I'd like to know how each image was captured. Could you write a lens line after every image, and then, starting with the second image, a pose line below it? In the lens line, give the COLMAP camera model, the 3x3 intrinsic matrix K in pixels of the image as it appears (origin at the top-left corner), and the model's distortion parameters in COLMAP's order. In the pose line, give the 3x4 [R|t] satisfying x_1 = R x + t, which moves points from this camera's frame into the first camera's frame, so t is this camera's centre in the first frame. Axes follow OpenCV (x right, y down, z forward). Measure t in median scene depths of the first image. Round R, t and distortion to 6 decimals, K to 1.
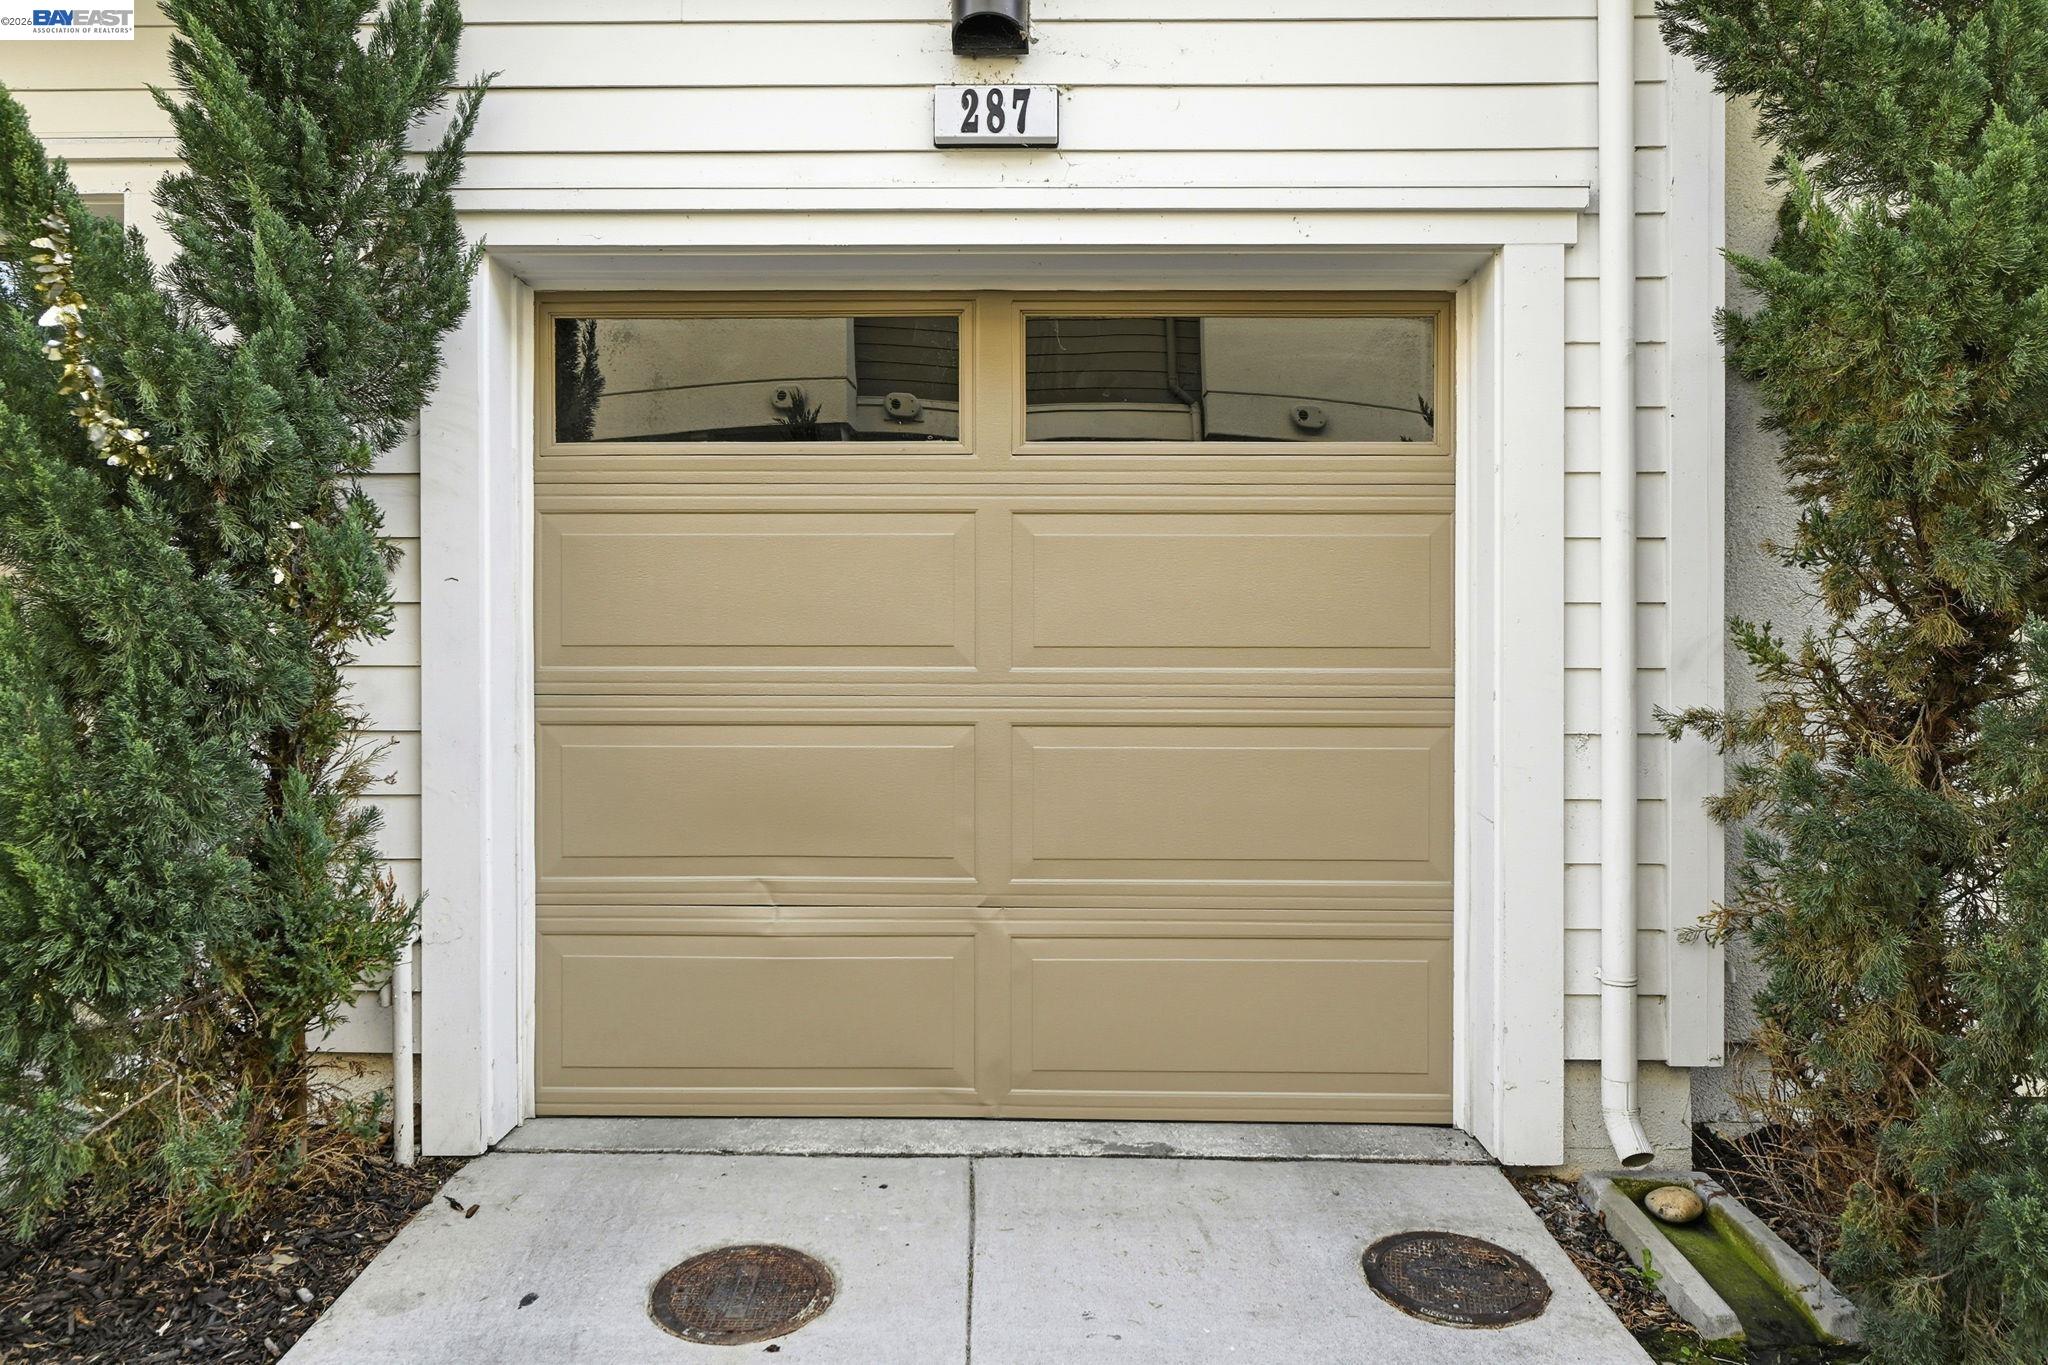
lens RADIAL K [[1315.7, 0, 1022.9], [0, 1315.7, 656.4], [0, 0, 1]] dist [0.001538, -0.000008]
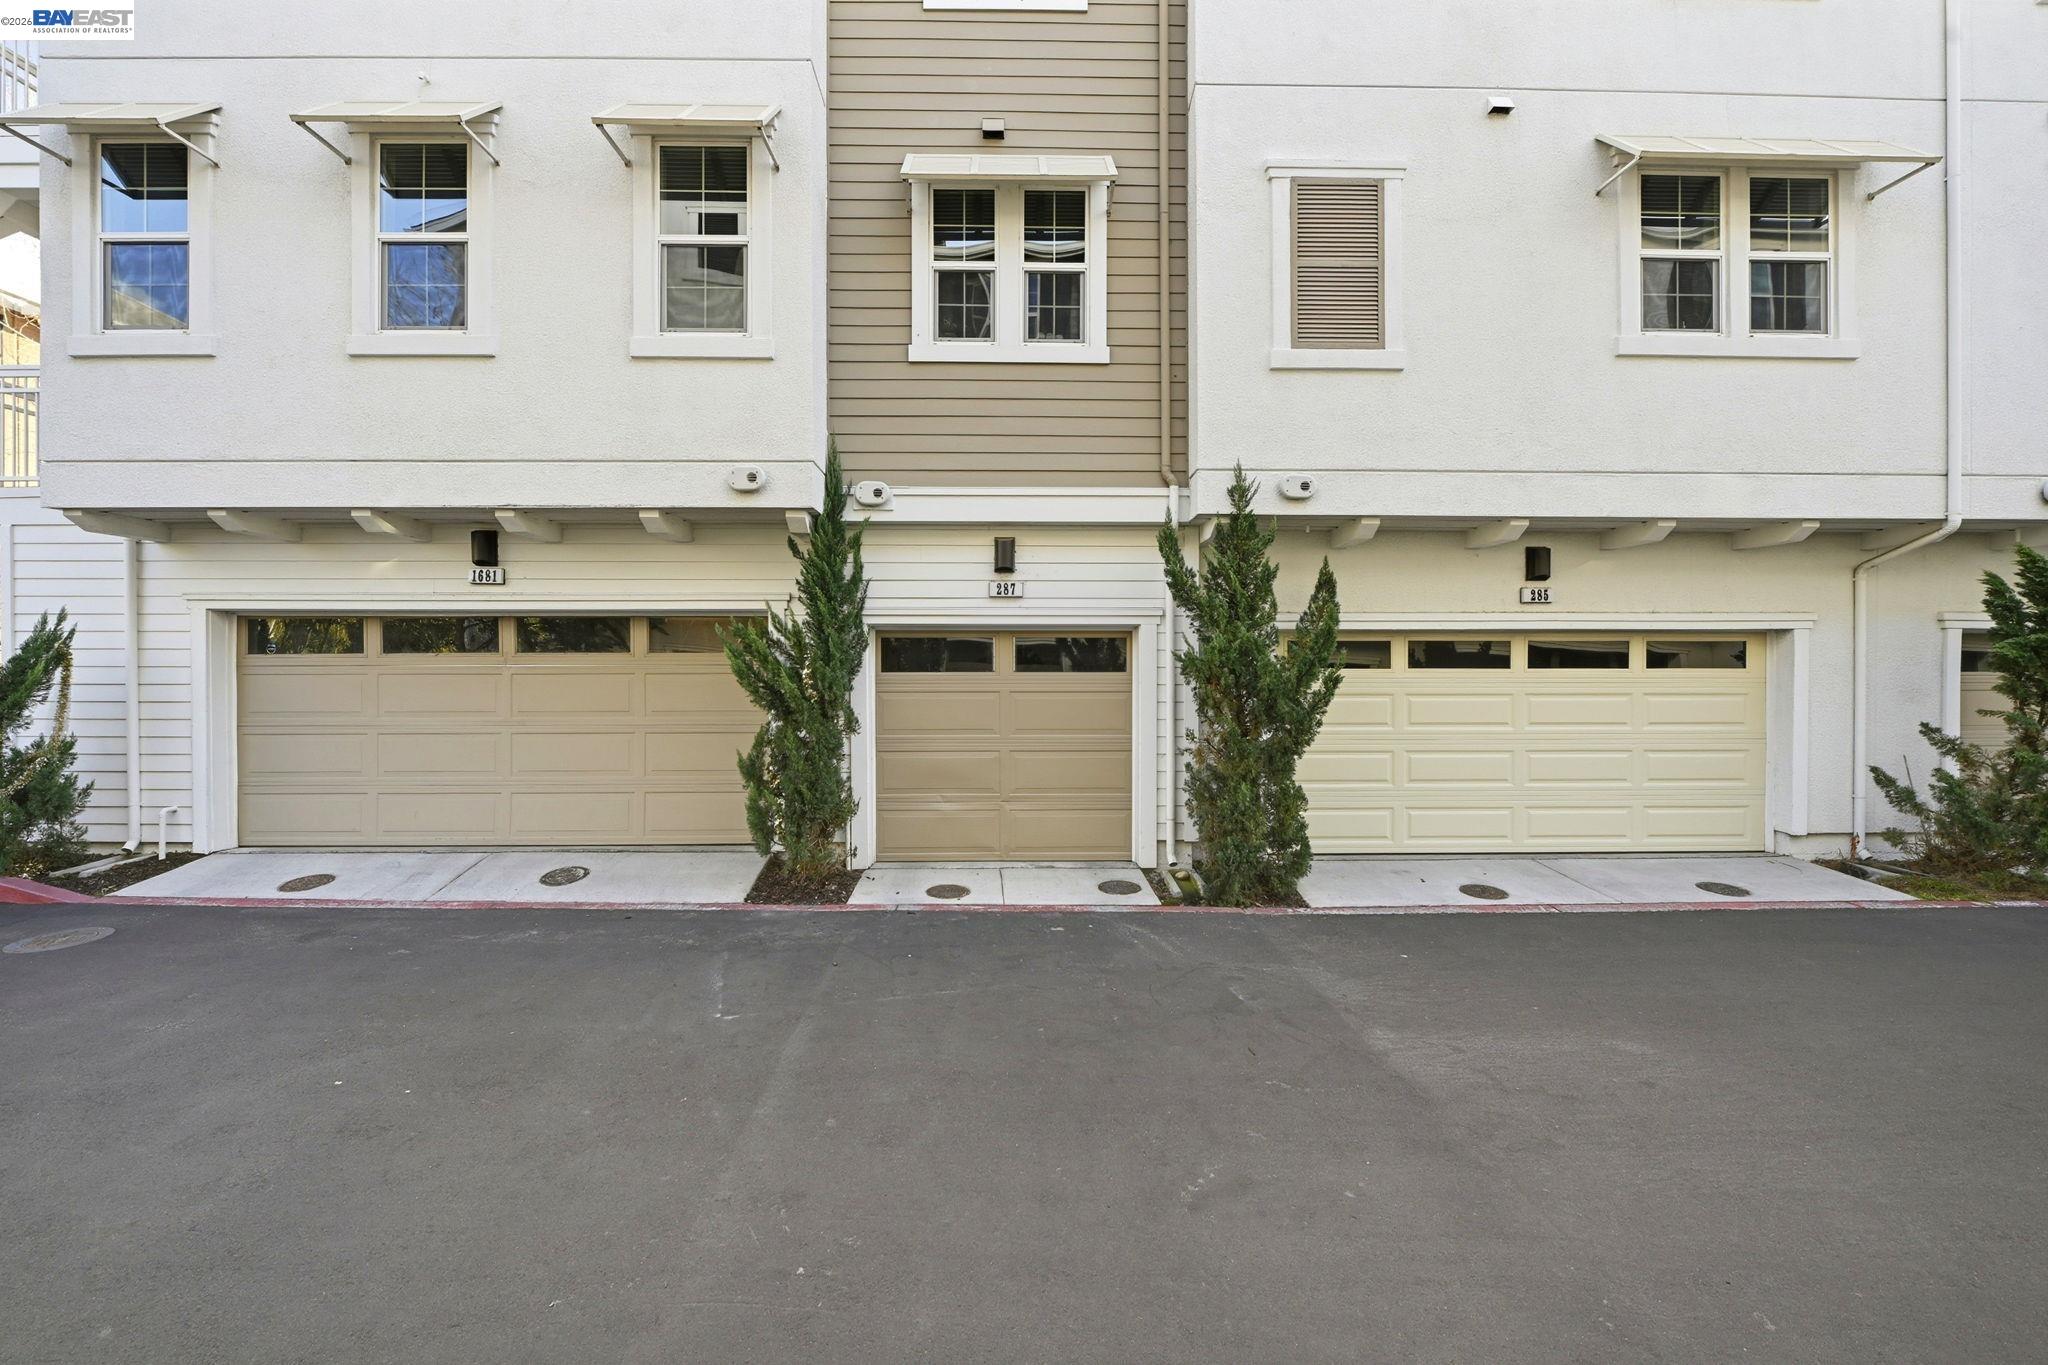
lens RADIAL K [[823.2, 0, 1023.1], [0, 823.2, 666.7], [0, 0, 1]] dist [-0.007538, -0.000267]
pose [[0.999417, -0.002678, 0.034040, -0.052165], [0.002733, 0.999995, -0.001568, -0.189068], [-0.034036, 0.001660, 0.999419, -1.348662]]
